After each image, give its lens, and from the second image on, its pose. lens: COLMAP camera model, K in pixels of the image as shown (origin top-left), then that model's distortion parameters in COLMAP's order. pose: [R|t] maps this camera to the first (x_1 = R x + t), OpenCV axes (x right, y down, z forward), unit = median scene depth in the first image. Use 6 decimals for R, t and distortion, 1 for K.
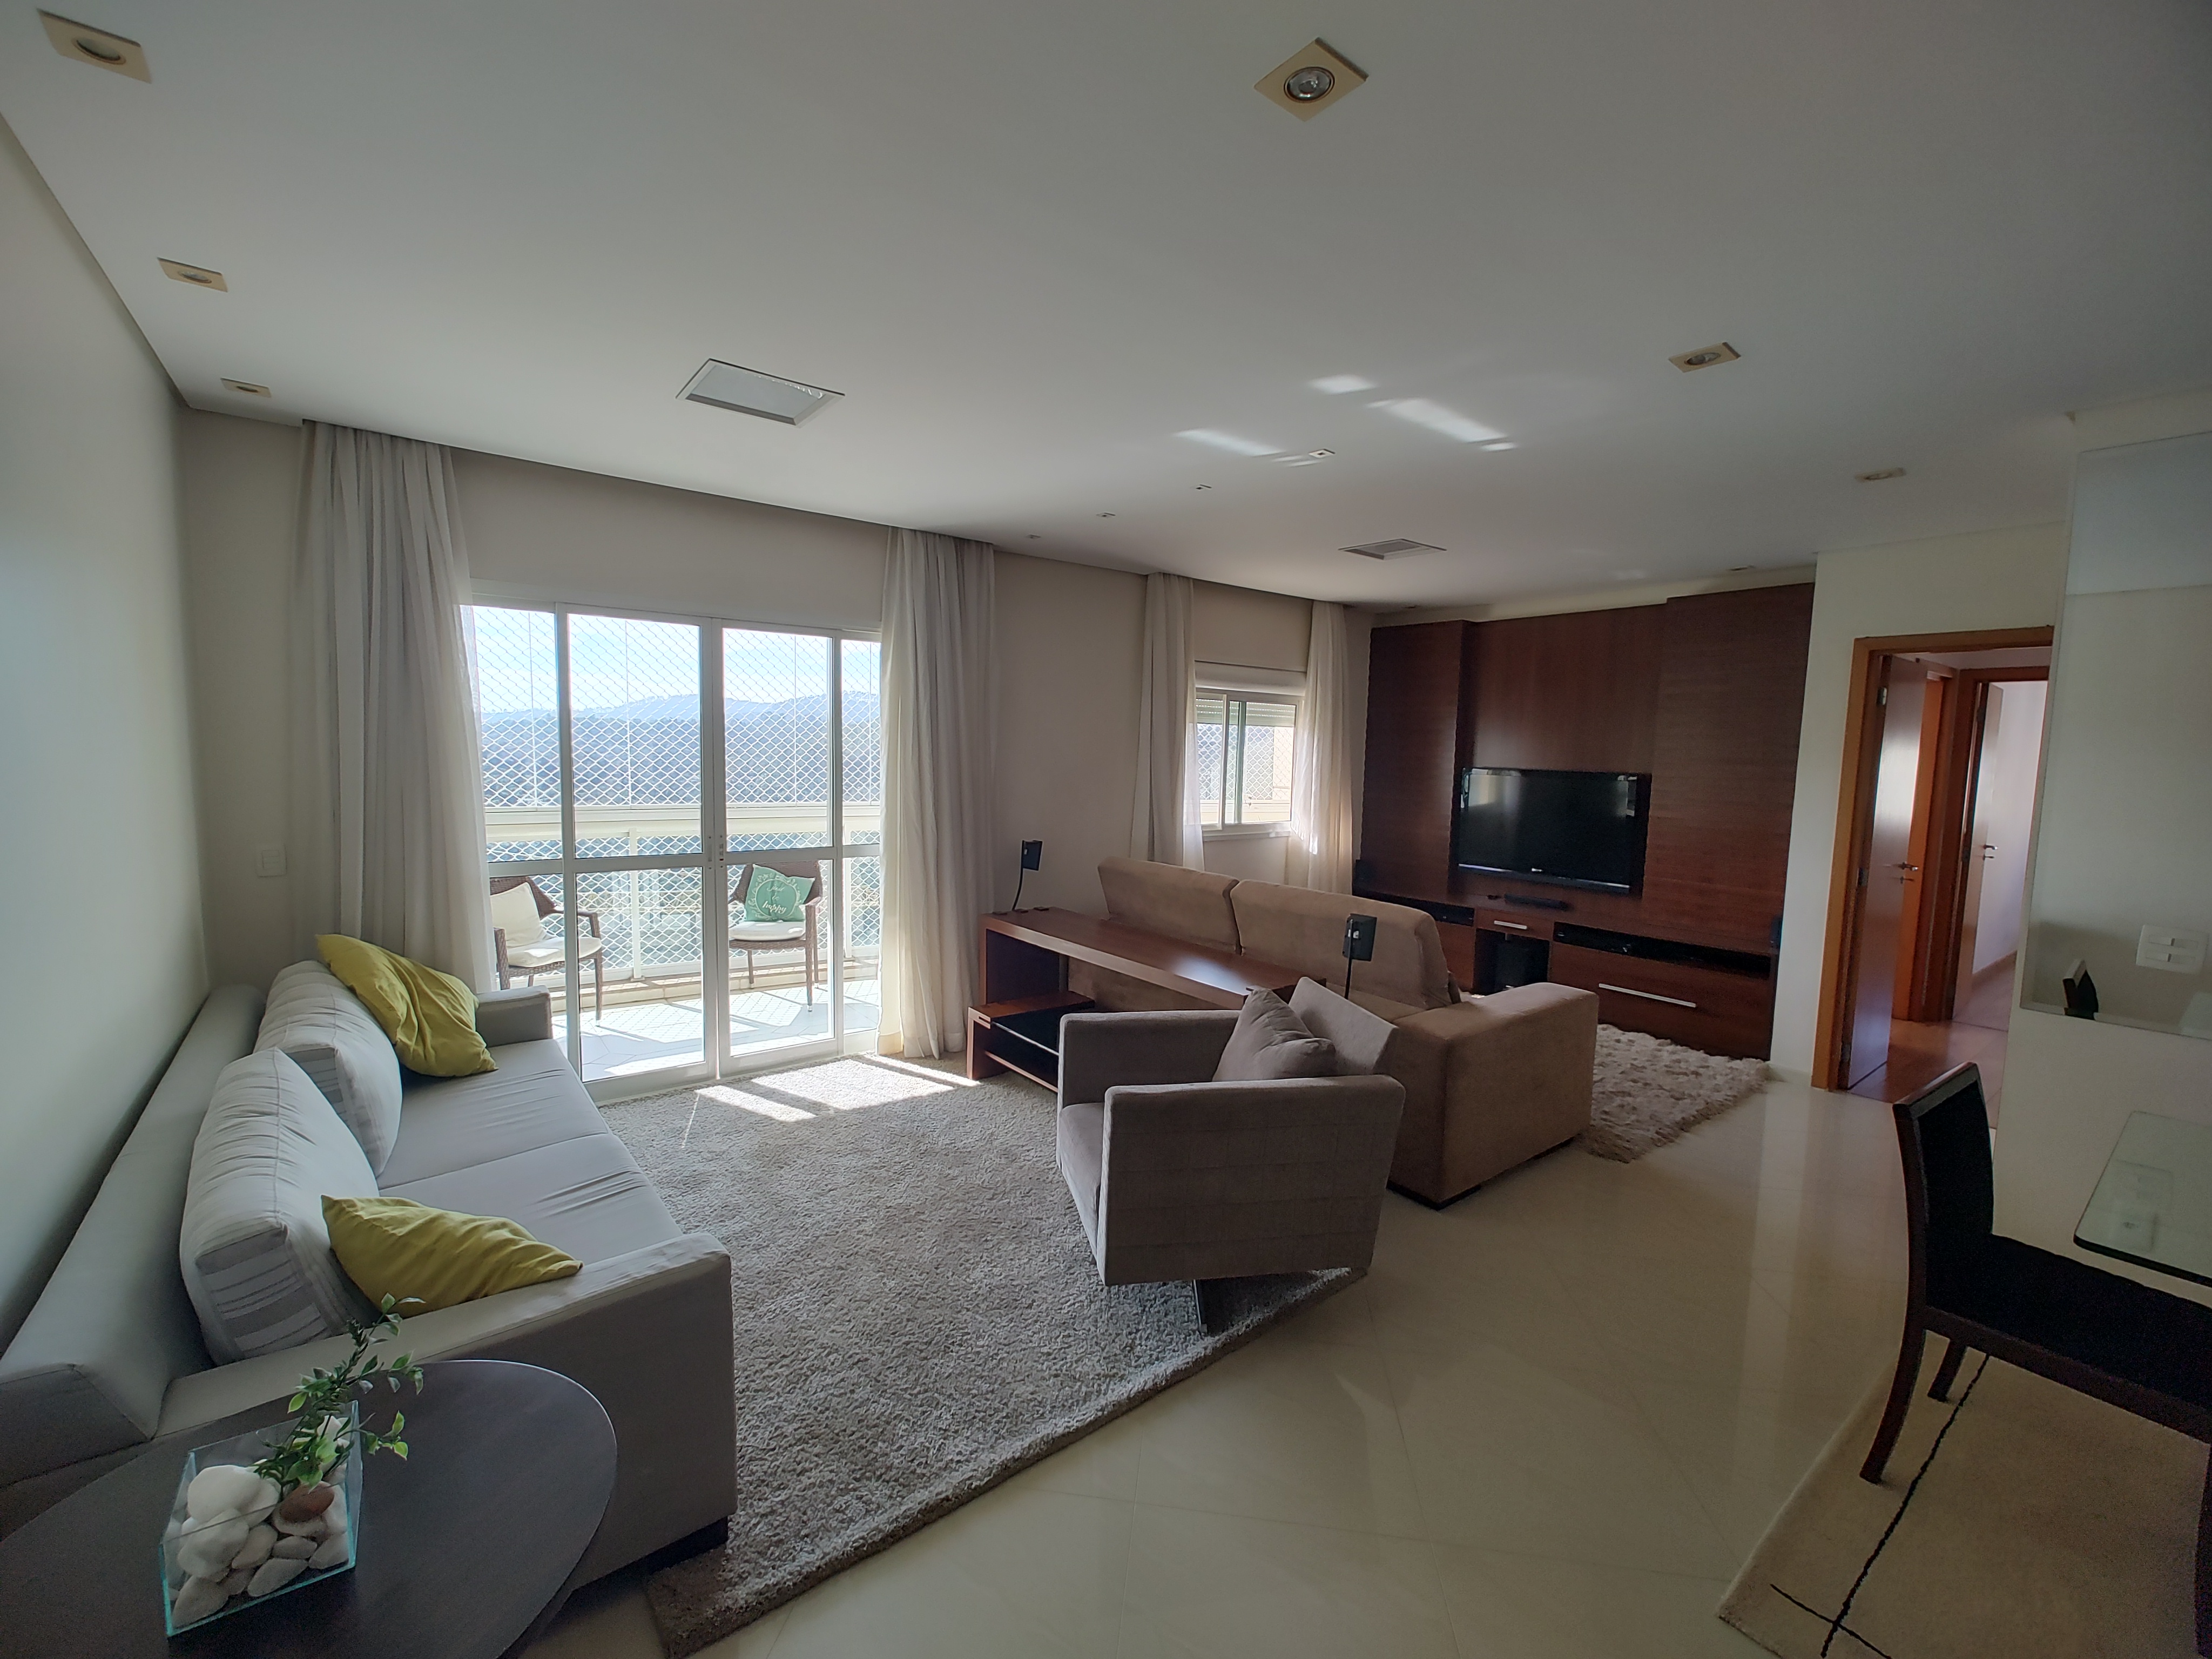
lens RADIAL K [[933.5, 0, 1105.9], [0, 933.5, 835.8], [0, 0, 1]] dist [0.017733, 0.000595]
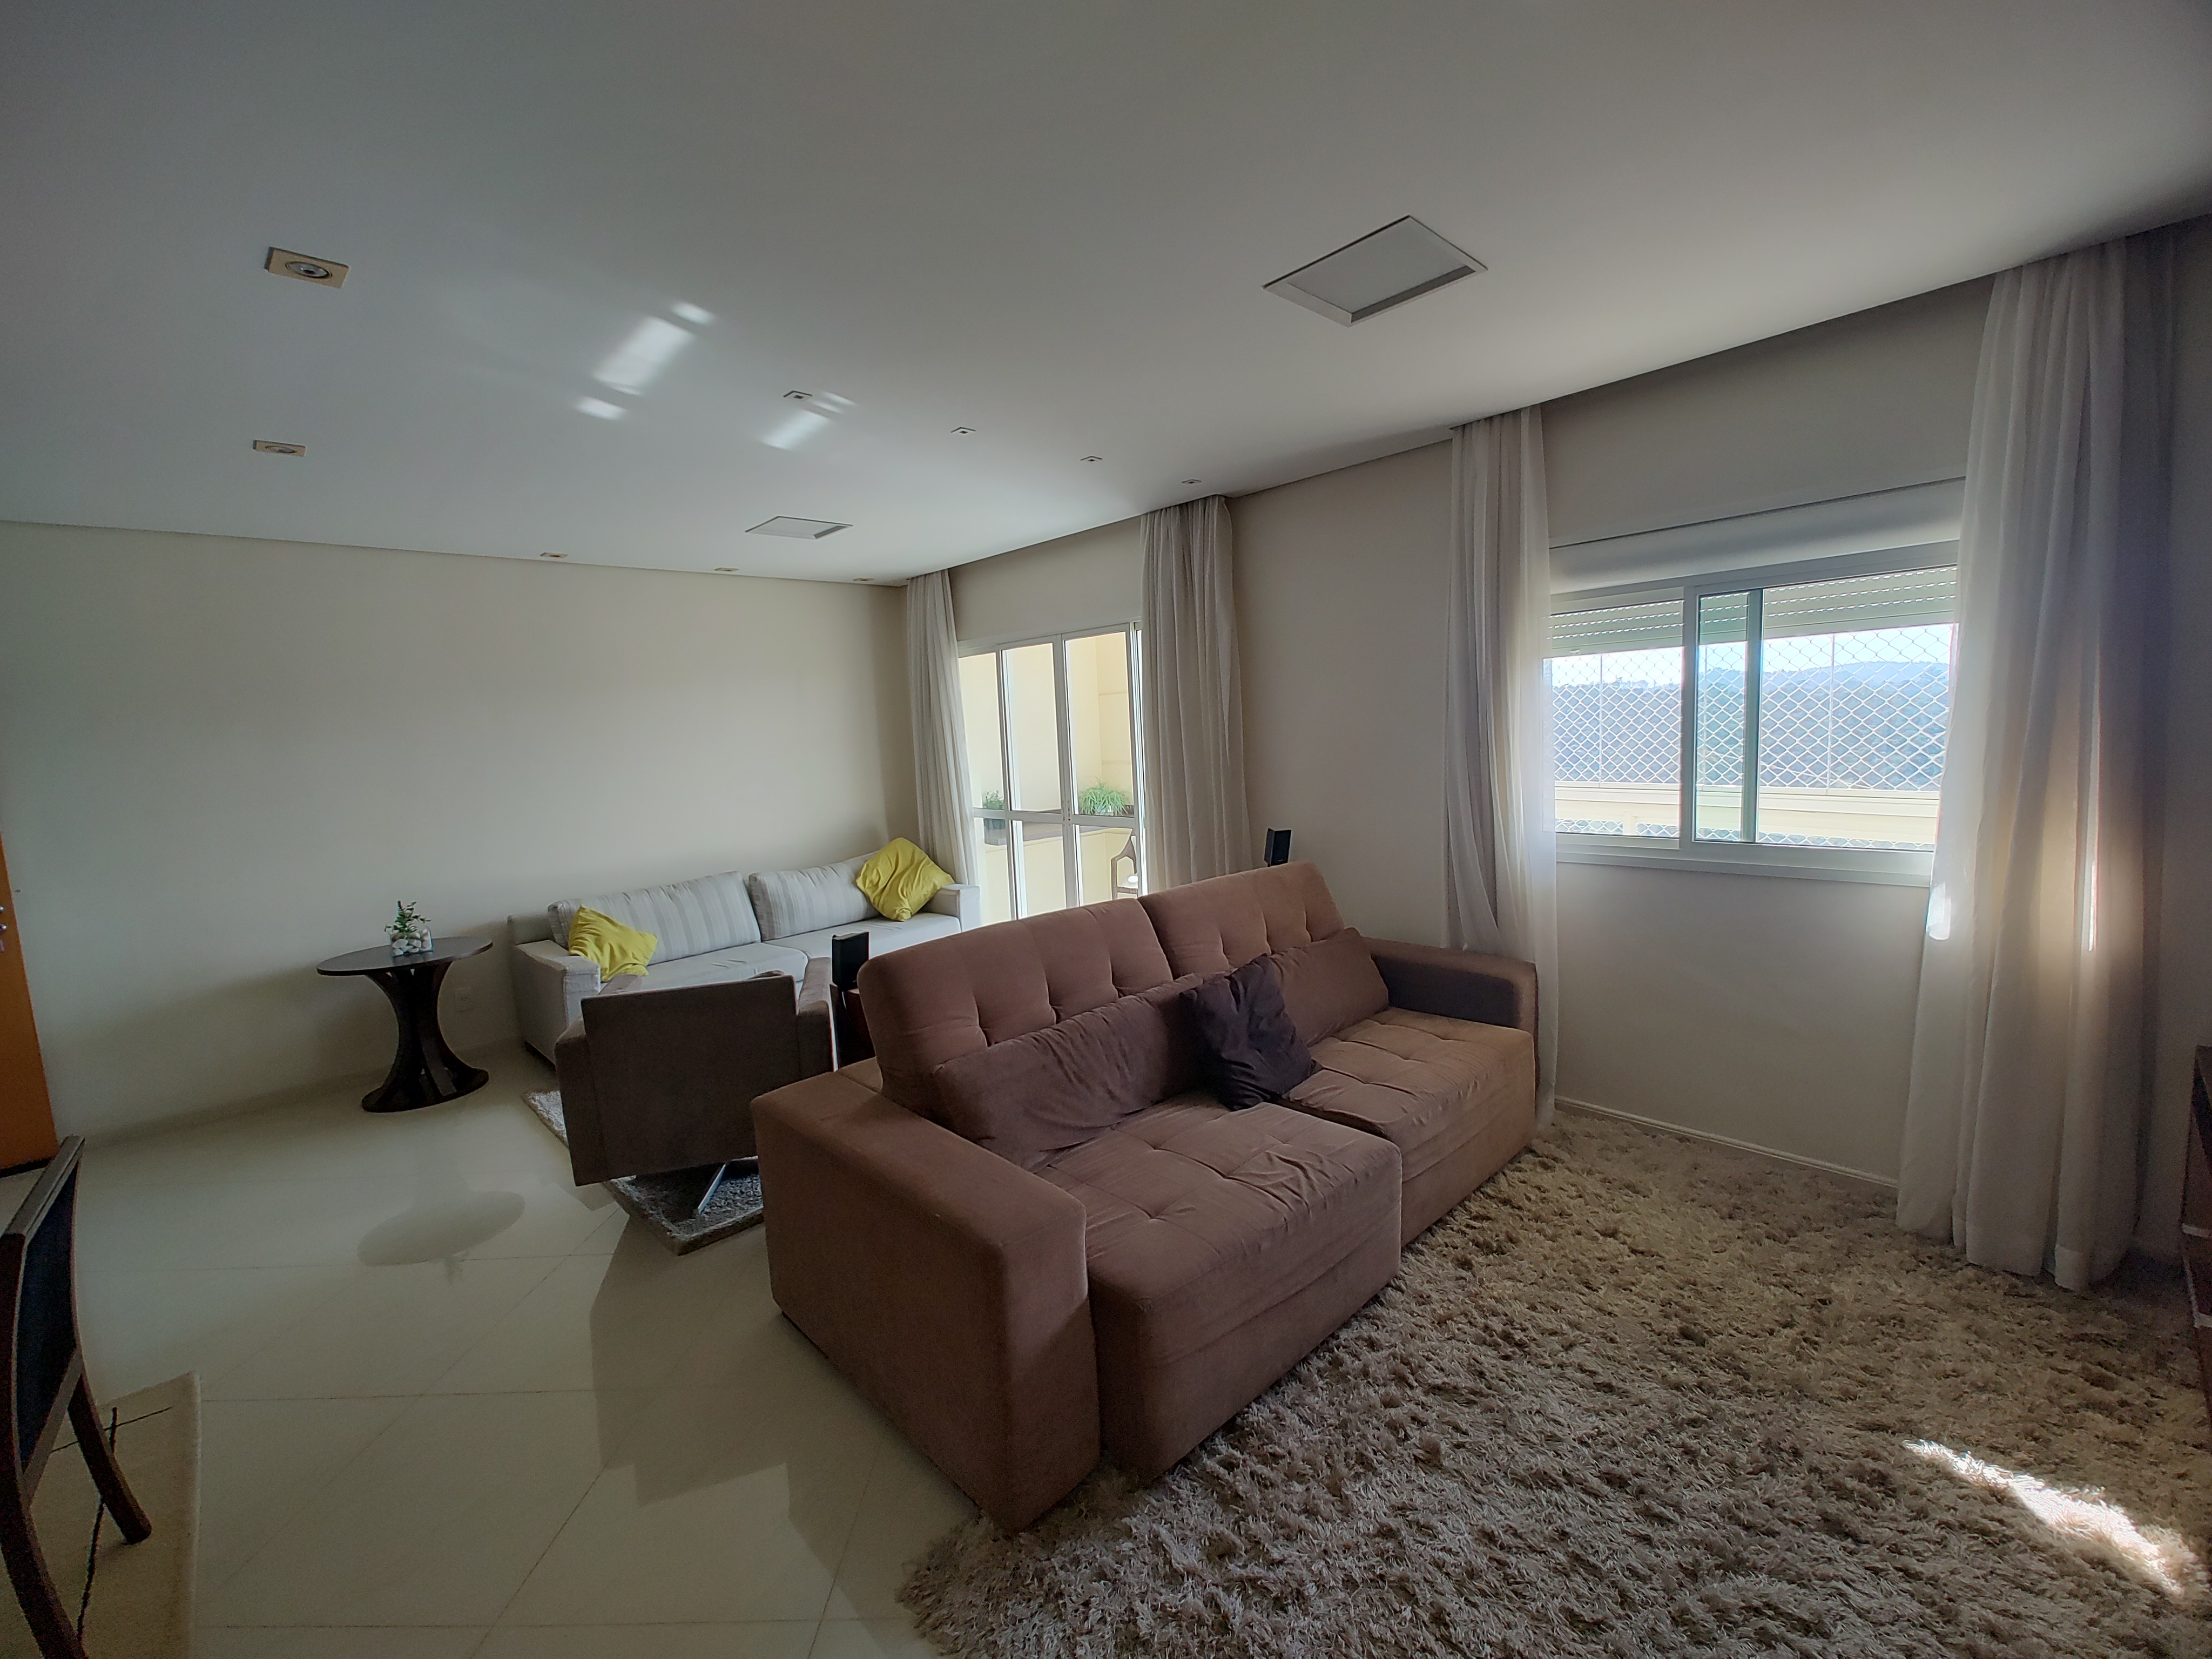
lens RADIAL K [[933.5, 0, 1105.9], [0, 933.5, 835.8], [0, 0, 1]] dist [0.017733, 0.000595]
pose [[0.094871, 0.076181, -0.992570, 0.671826], [-0.056051, 0.995895, 0.071079, -0.036271], [0.993910, 0.048891, 0.098751, 0.689188]]
